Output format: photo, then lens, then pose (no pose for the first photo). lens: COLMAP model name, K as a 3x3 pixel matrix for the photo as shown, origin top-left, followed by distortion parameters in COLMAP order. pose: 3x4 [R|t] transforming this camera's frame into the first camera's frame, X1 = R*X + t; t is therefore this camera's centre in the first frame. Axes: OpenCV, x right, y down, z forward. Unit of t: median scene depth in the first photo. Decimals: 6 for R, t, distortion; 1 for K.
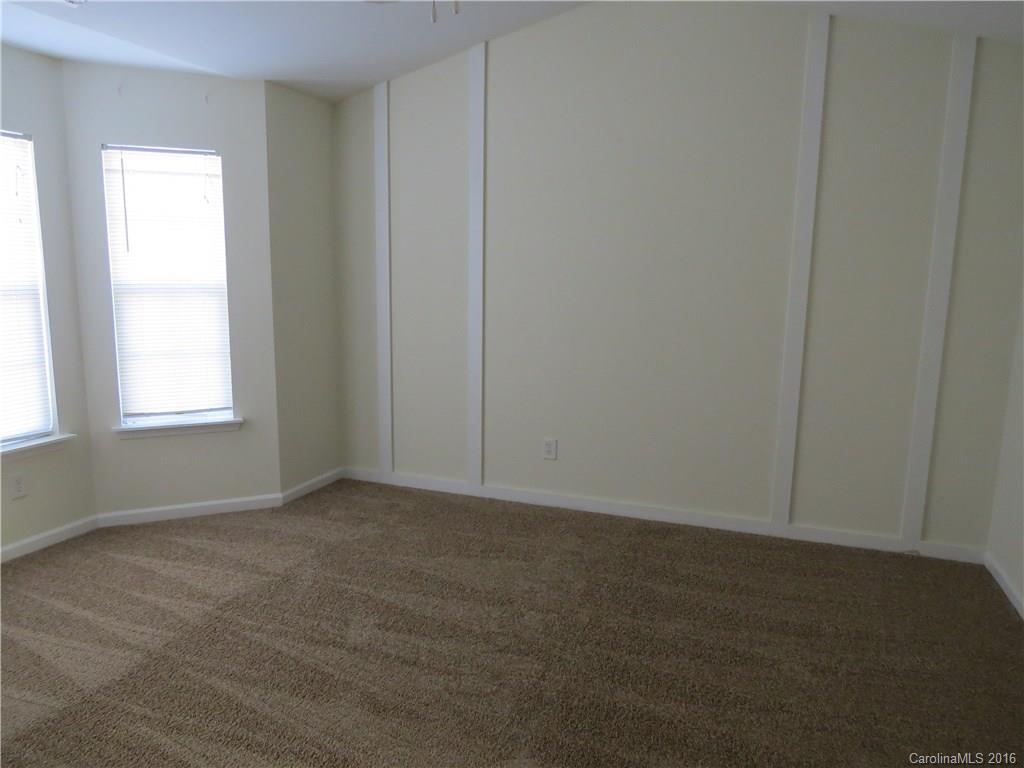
lens RADIAL K [[726.0, 0, 512.0], [0, 726.0, 384.0], [0, 0, 1]] dist [-0.029939, 0.010337]
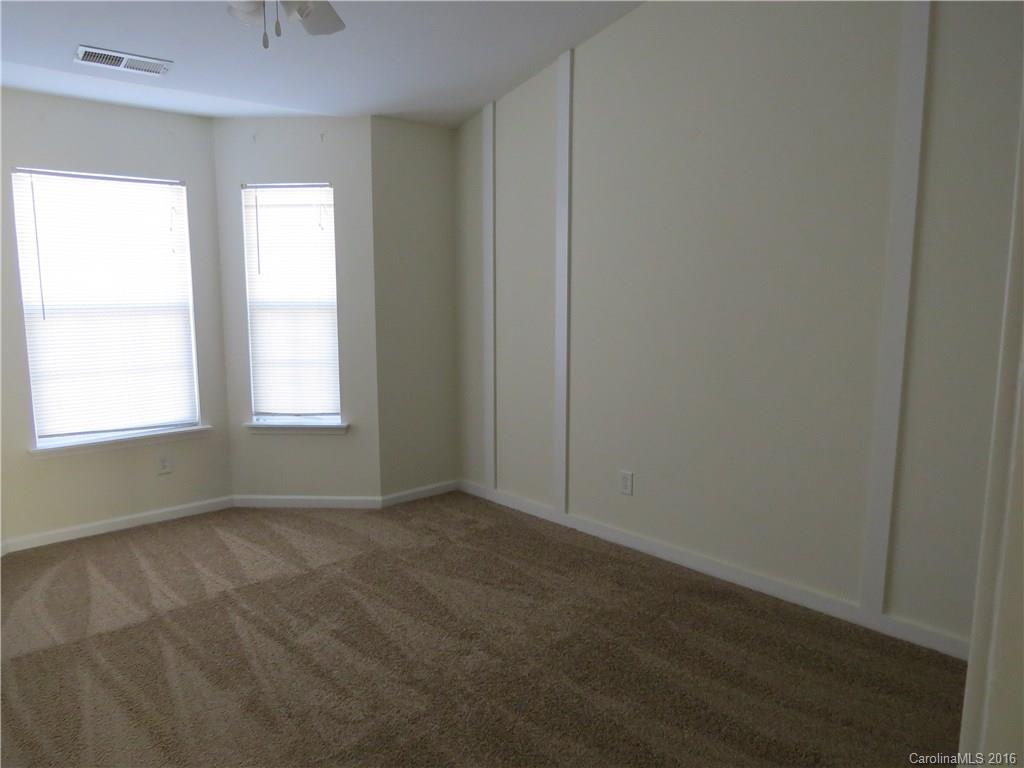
lens RADIAL K [[726.0, 0, 512.0], [0, 726.0, 384.0], [0, 0, 1]] dist [-0.029939, 0.010337]
pose [[0.894319, 0.050175, -0.444607, 0.357059], [-0.060902, 0.998095, -0.009865, -0.018315], [0.443265, 0.035900, 0.895671, 0.130616]]
